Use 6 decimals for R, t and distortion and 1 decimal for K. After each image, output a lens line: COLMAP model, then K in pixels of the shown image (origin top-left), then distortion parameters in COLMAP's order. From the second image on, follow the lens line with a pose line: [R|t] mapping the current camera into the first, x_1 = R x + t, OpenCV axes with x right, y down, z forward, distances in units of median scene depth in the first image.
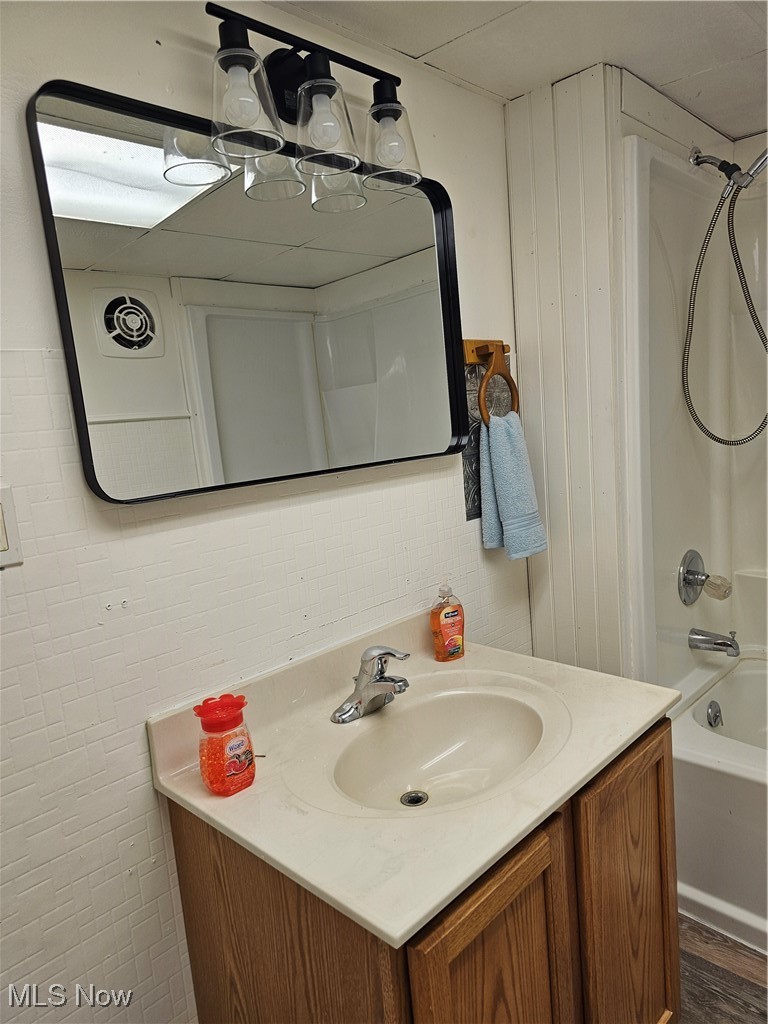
lens RADIAL K [[686.8, 0, 385.9], [0, 686.8, 512.1], [0, 0, 1]] dist [0.061045, -0.043790]
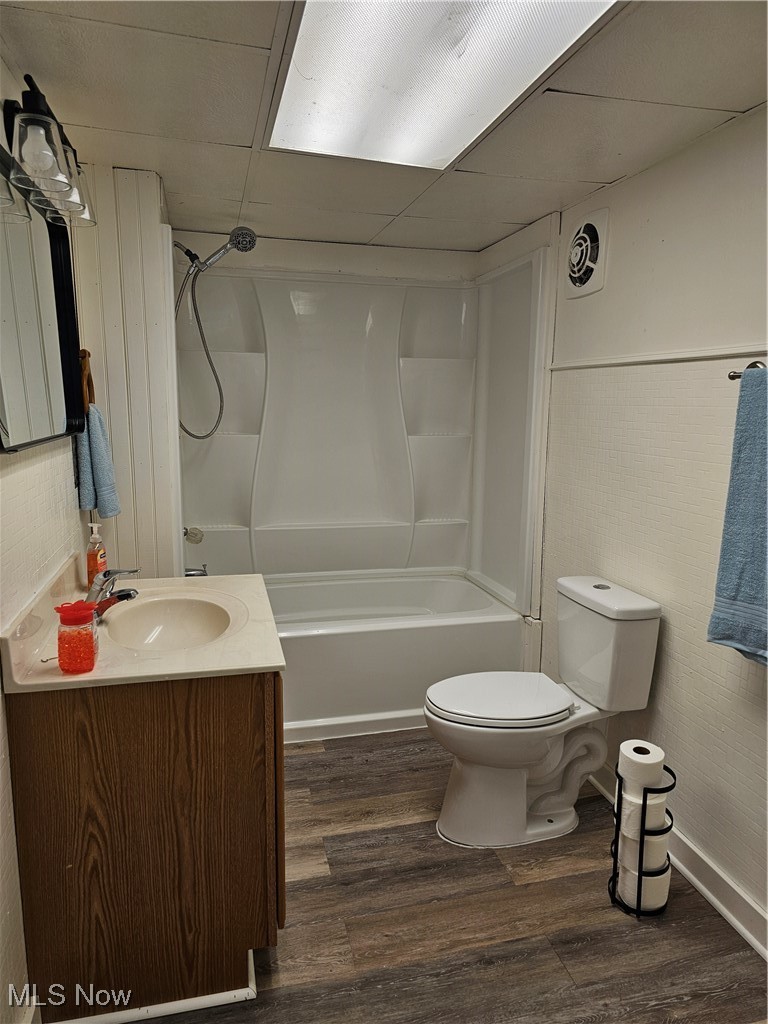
lens RADIAL K [[686.8, 0, 384.4], [0, 686.8, 514.6], [0, 0, 1]] dist [0.061045, -0.043790]
pose [[0.526403, -0.054351, 0.848496, -0.647715], [0.069906, 0.997343, 0.020516, 0.072466], [-0.847356, 0.048516, 0.528804, -0.130863]]
